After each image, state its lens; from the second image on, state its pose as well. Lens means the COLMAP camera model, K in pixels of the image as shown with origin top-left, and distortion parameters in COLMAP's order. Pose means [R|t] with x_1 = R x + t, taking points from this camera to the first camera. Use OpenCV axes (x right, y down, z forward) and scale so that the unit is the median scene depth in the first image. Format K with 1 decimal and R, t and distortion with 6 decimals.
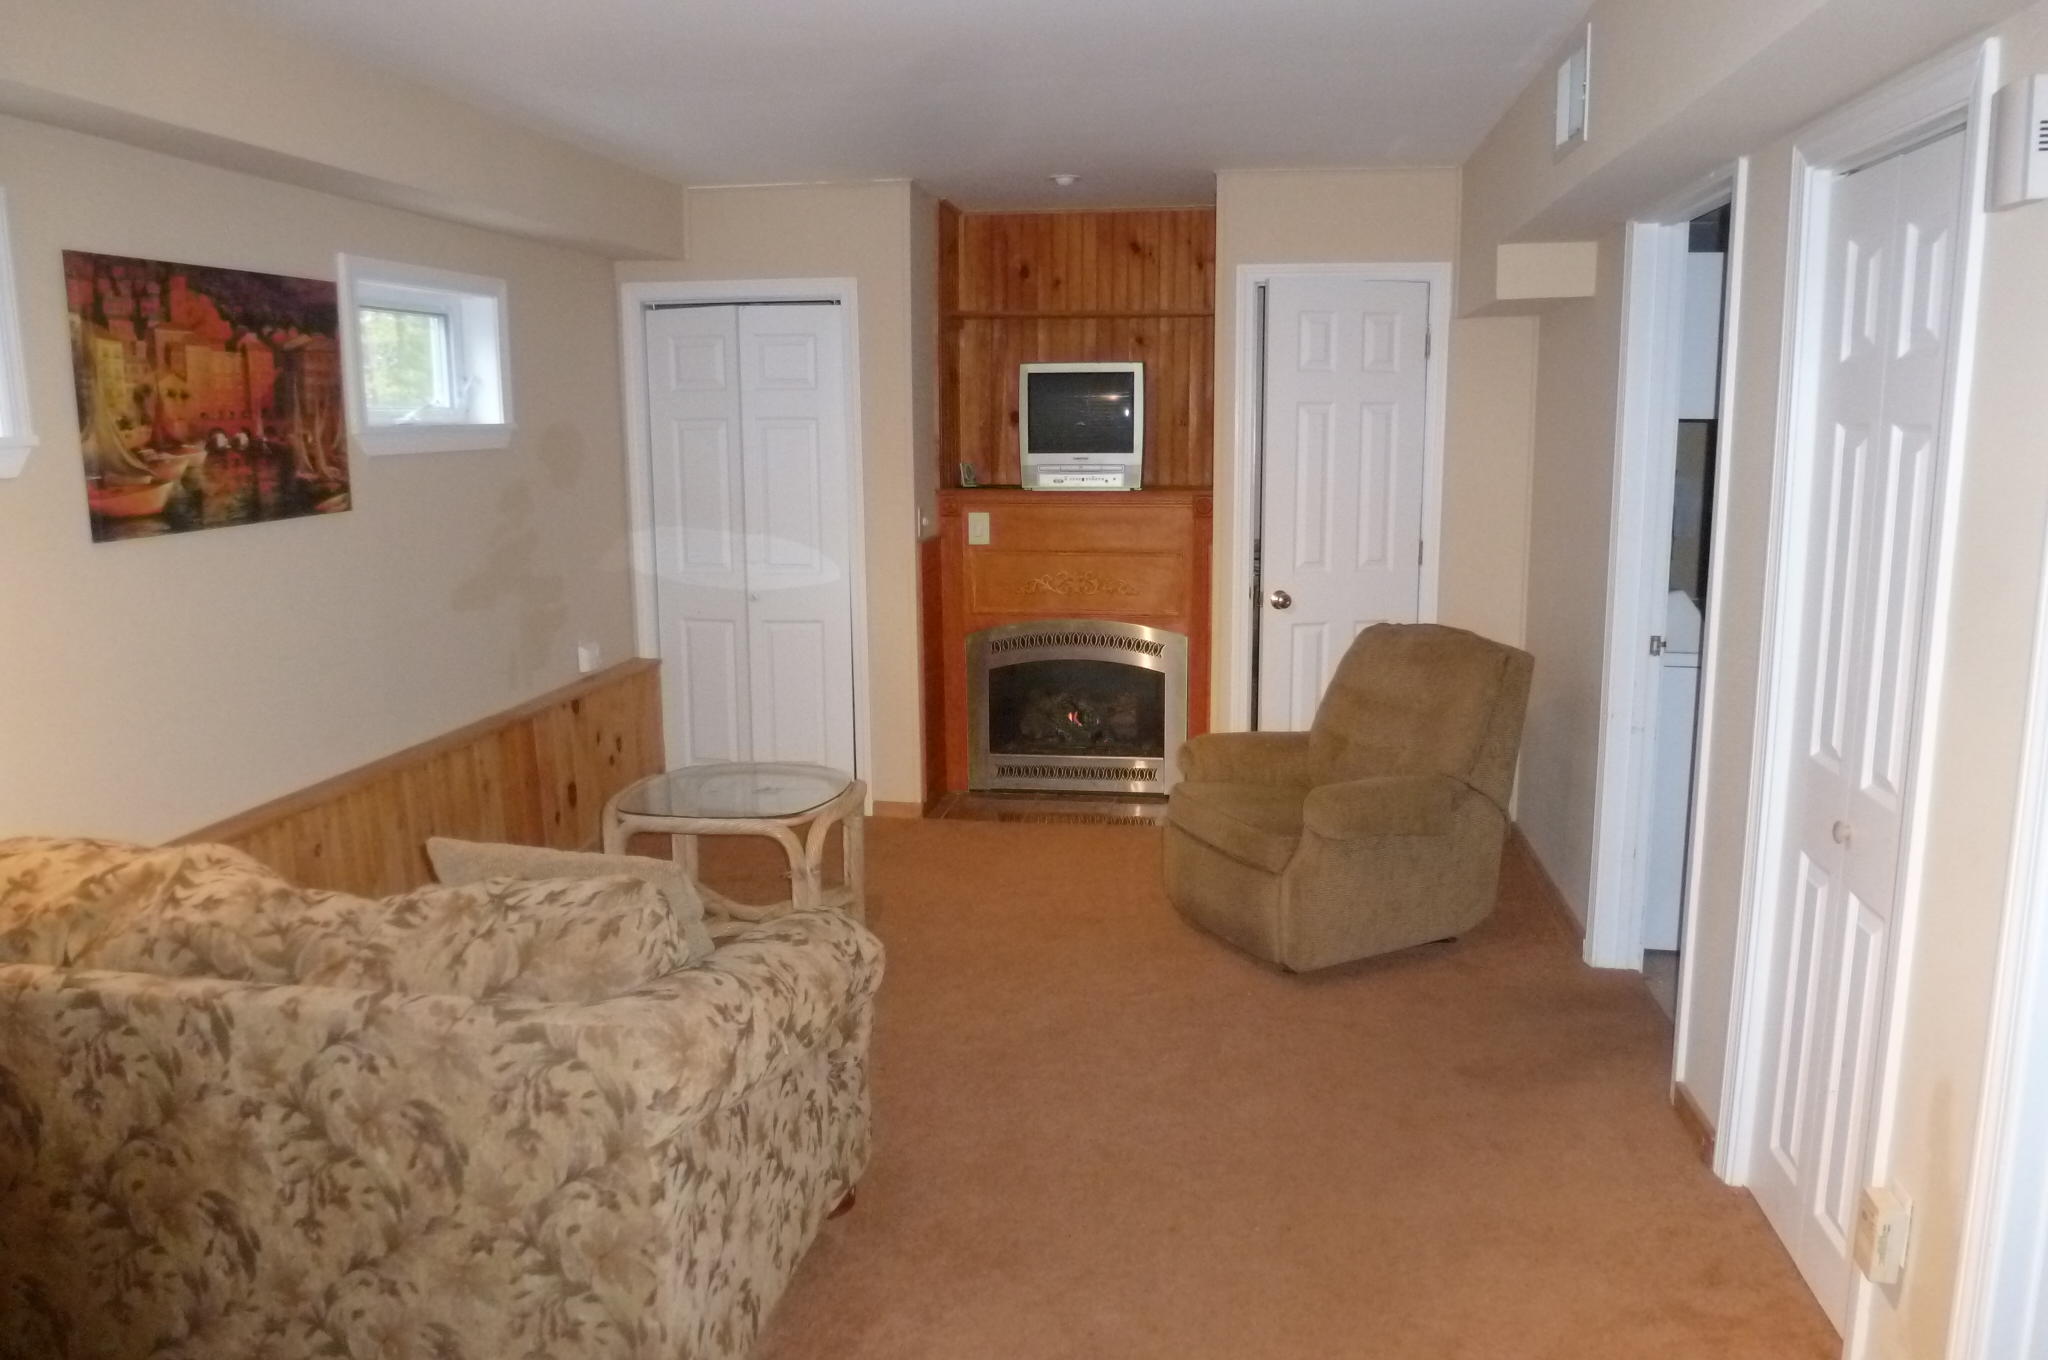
lens RADIAL K [[1485.0, 0, 1032.2], [0, 1485.0, 674.0], [0, 0, 1]] dist [-0.051155, 0.062674]
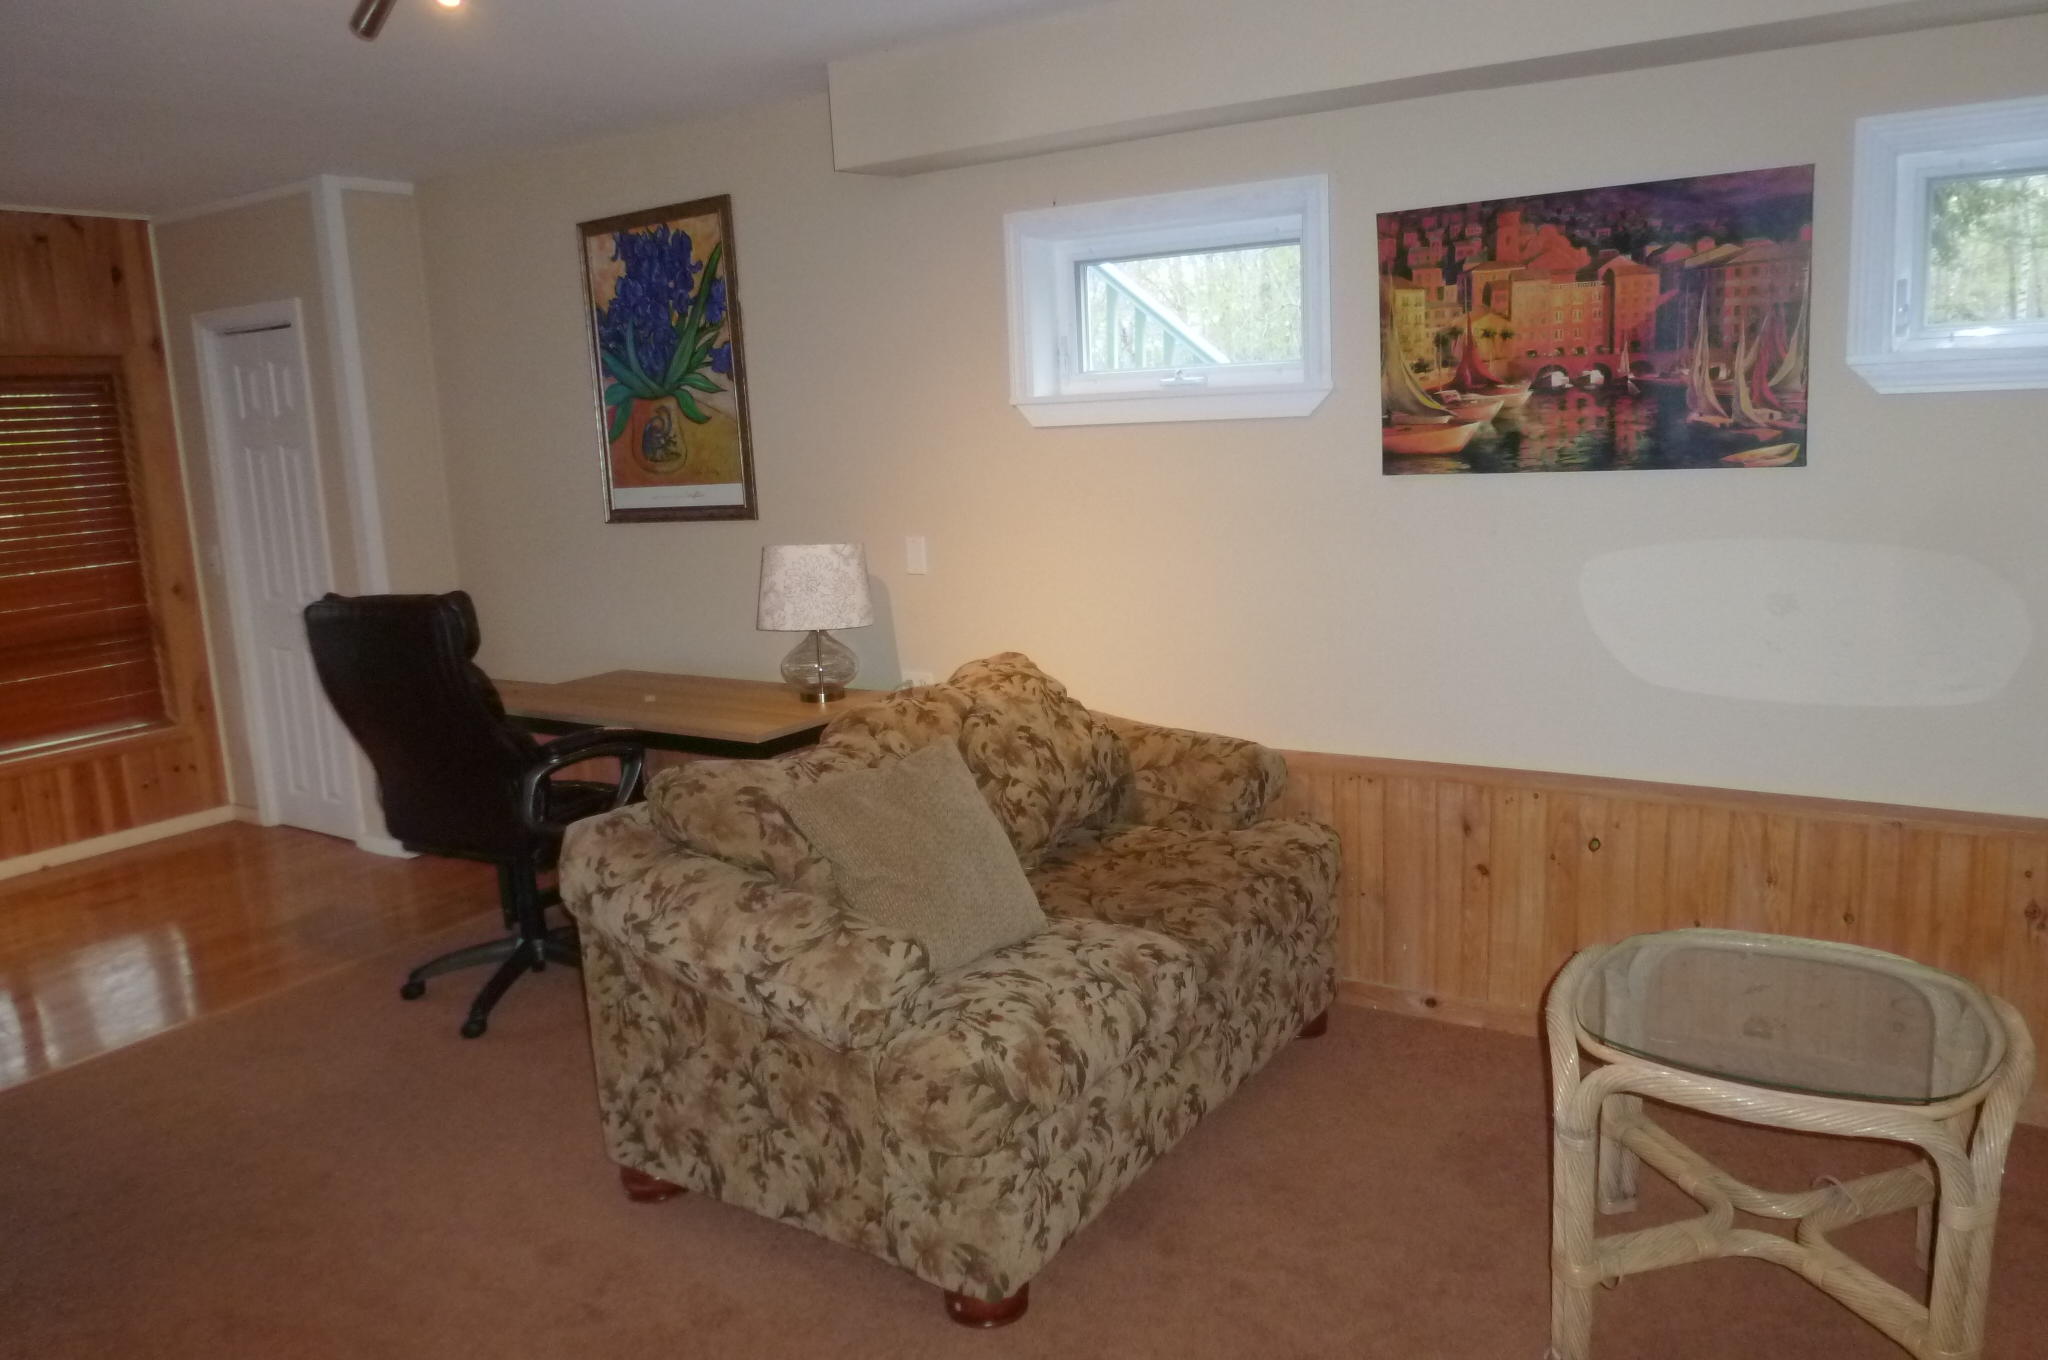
lens RADIAL K [[1485.0, 0, 1032.2], [0, 1485.0, 674.0], [0, 0, 1]] dist [-0.051155, 0.062674]
pose [[-0.379265, 0.183244, -0.906962, 0.496411], [-0.119586, 0.962266, 0.244425, -0.180847], [0.917528, 0.201162, -0.343040, 1.133923]]
